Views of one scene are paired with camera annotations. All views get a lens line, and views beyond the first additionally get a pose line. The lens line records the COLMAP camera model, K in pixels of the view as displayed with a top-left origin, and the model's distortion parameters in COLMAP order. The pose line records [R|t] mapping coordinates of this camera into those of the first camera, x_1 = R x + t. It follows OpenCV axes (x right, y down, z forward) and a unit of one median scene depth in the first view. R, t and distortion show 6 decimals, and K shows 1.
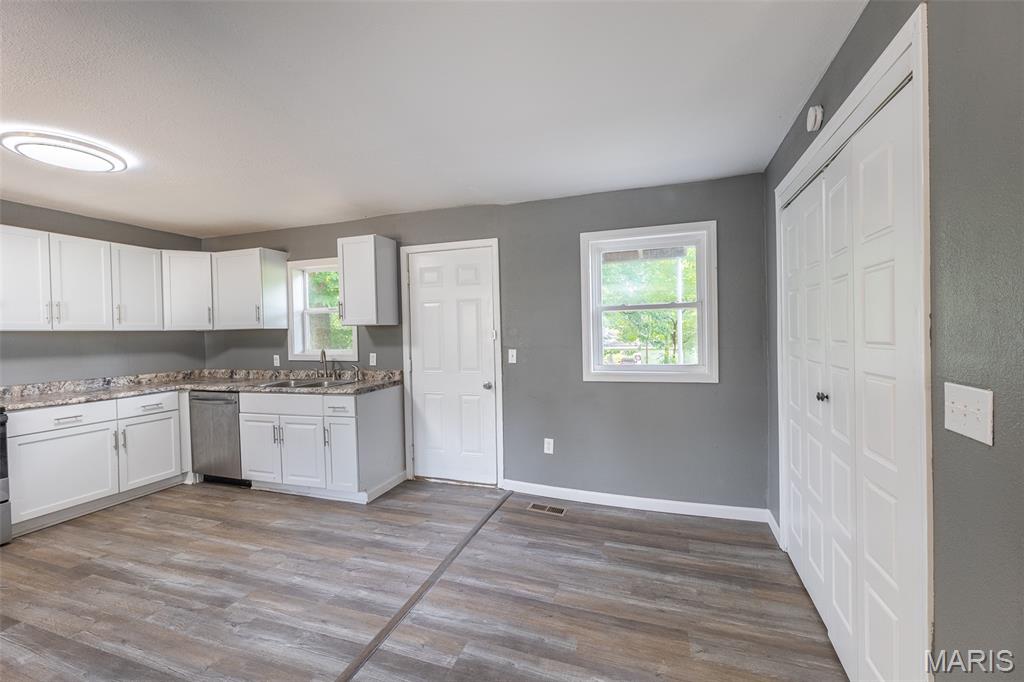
lens RADIAL K [[424.4, 0, 513.4], [0, 424.4, 338.7], [0, 0, 1]] dist [0.004730, -0.000899]
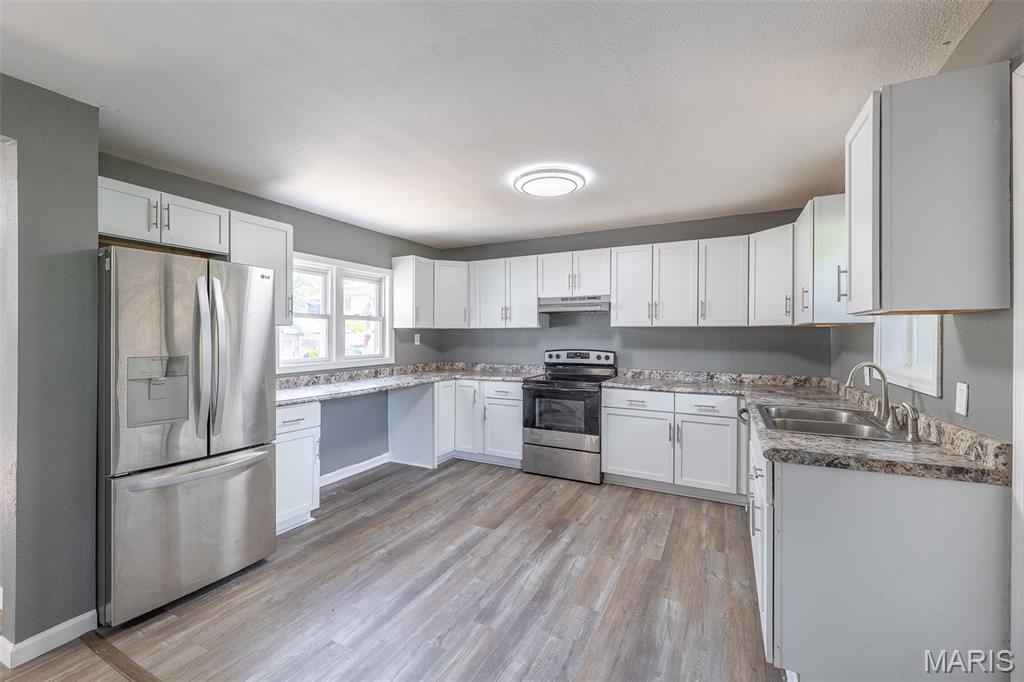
lens RADIAL K [[424.4, 0, 508.3], [0, 424.4, 337.8], [0, 0, 1]] dist [0.004730, -0.000899]
pose [[-0.150461, 0.025237, -0.988294, 0.141605], [-0.017564, 0.999448, 0.028195, -0.013384], [0.988460, 0.021601, -0.149935, 0.754307]]
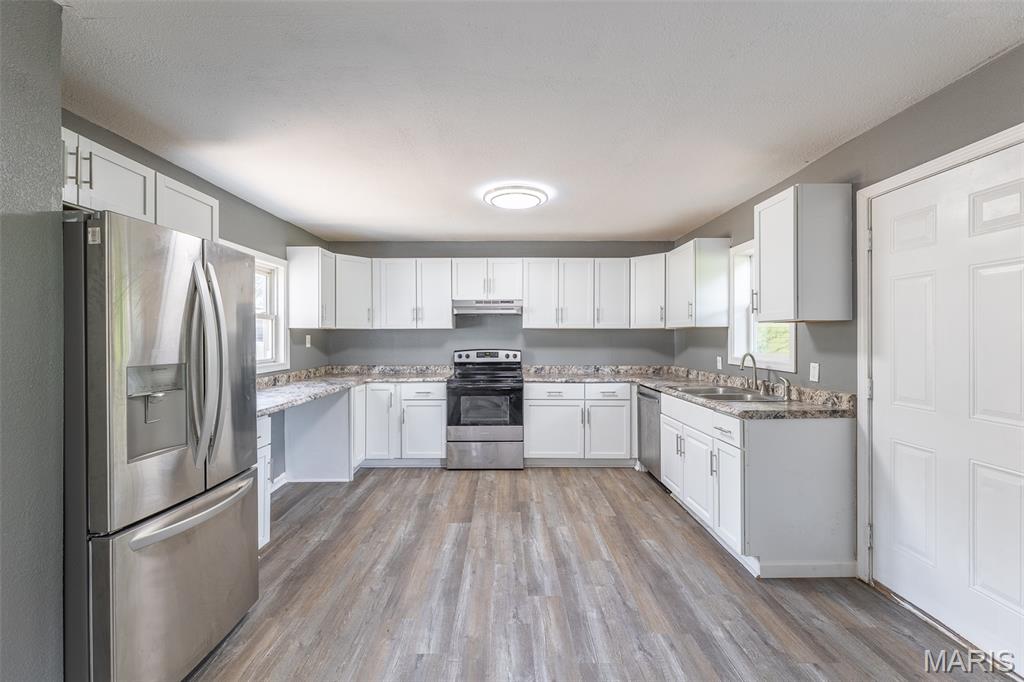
lens RADIAL K [[424.4, 0, 509.1], [0, 424.4, 338.3], [0, 0, 1]] dist [0.004730, -0.000899]
pose [[0.329138, 0.023381, -0.943992, 0.168228], [-0.023520, 0.999586, 0.016557, -0.005372], [0.943989, 0.016753, 0.329552, 0.378304]]
